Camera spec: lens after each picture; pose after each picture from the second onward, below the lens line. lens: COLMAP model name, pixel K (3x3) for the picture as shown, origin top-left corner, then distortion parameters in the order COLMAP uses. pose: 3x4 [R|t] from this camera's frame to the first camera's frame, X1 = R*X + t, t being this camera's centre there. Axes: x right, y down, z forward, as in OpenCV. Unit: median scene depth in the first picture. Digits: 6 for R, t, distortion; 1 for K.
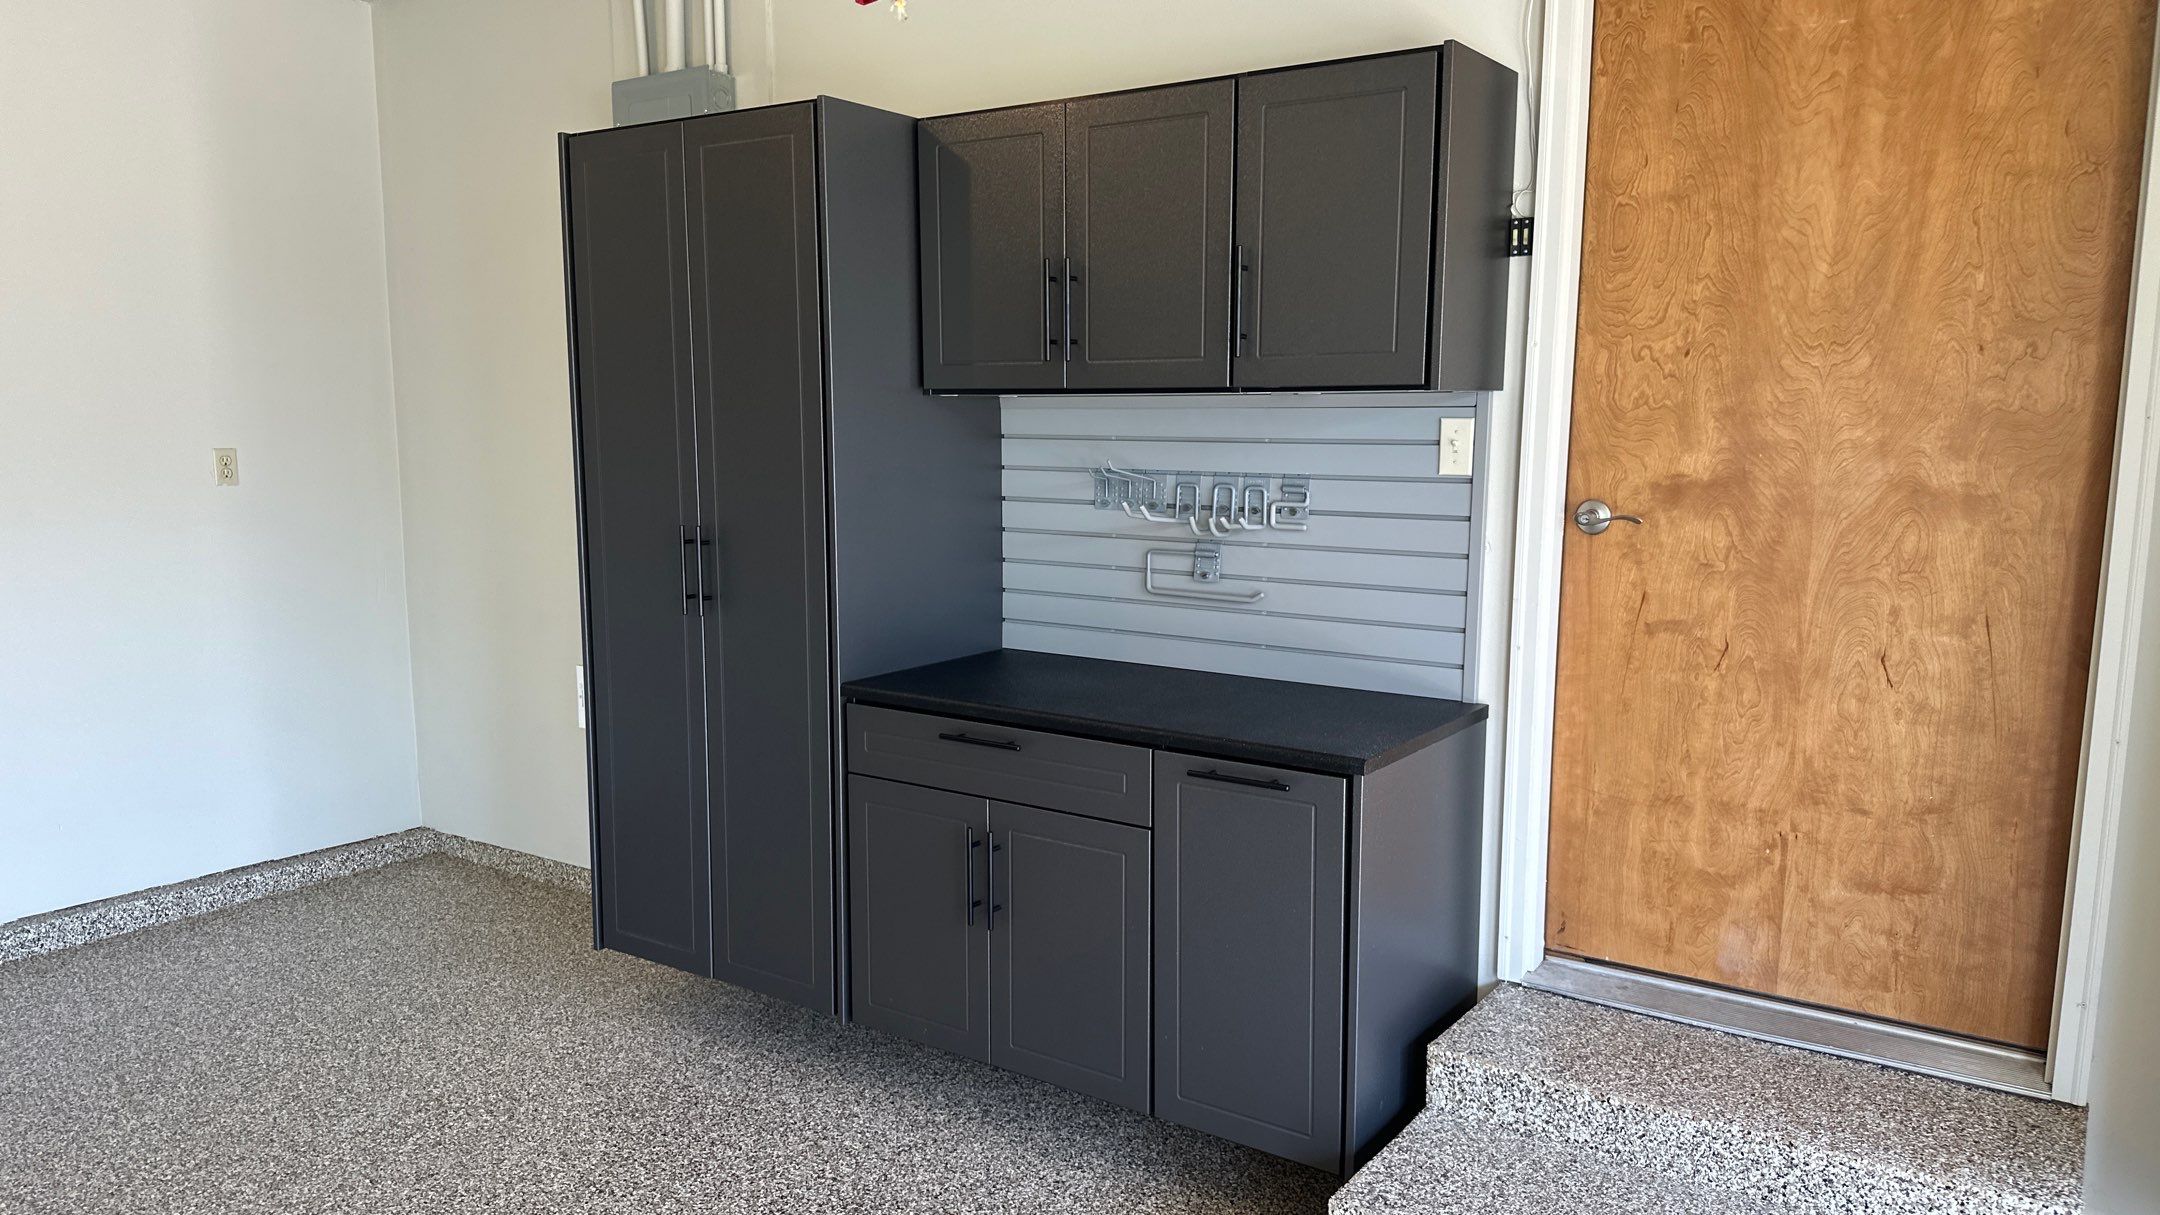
lens RADIAL K [[1499.2, 0, 1083.0], [0, 1499.2, 642.6], [0, 0, 1]] dist [0.096268, -0.172877]
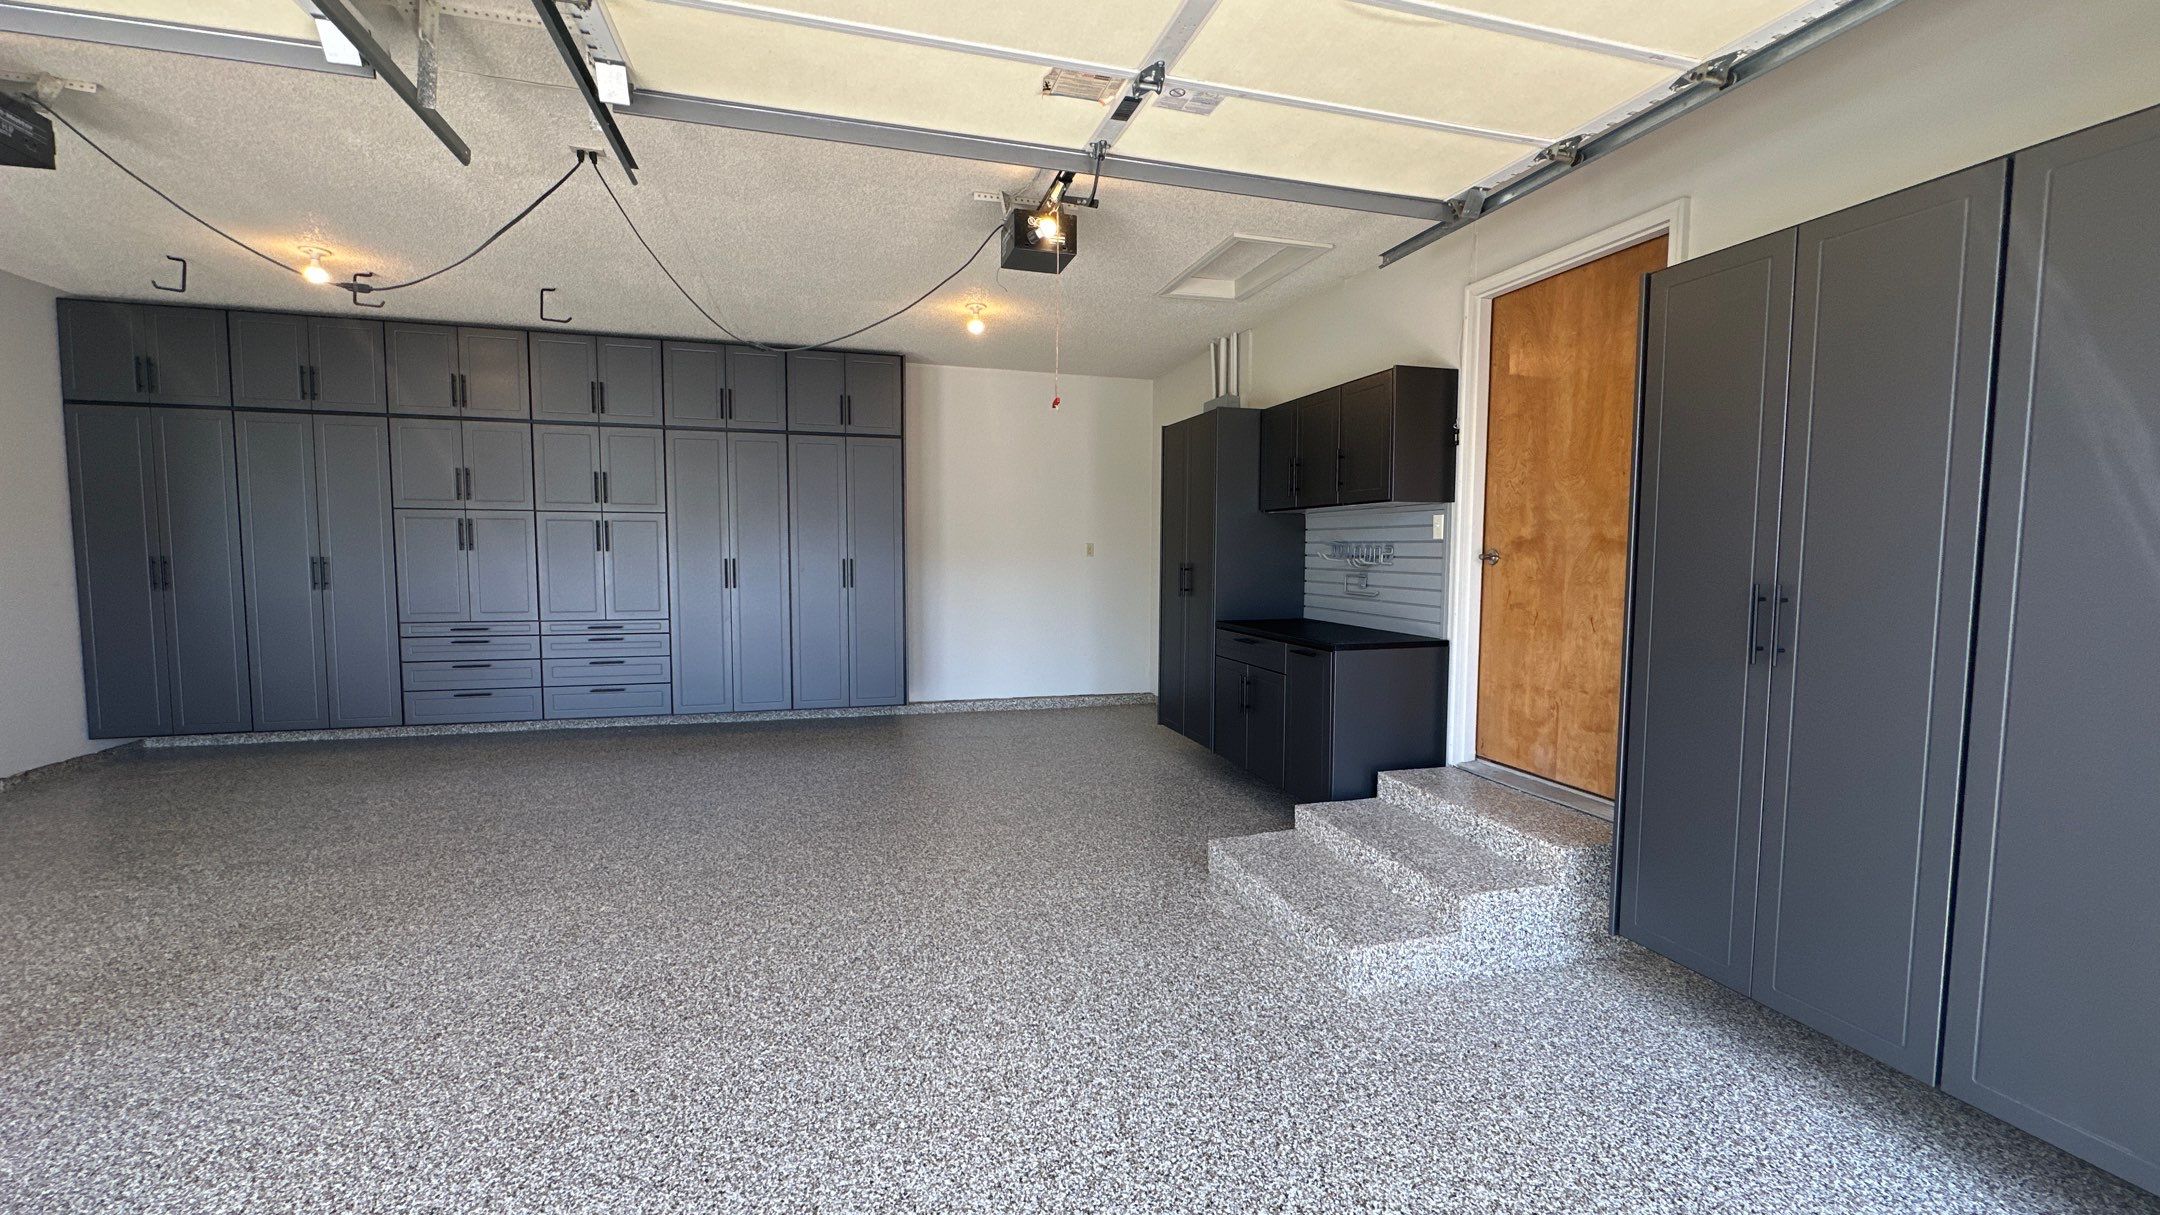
lens RADIAL K [[840.1, 0, 1080.0], [0, 840.1, 607.5], [0, 0, 1]] dist [0.003019, -0.007266]
pose [[0.778539, 0.042891, -0.626129, 0.659062], [-0.093329, 0.994481, -0.047922, 0.110349], [0.620618, 0.095745, 0.778246, -0.345324]]
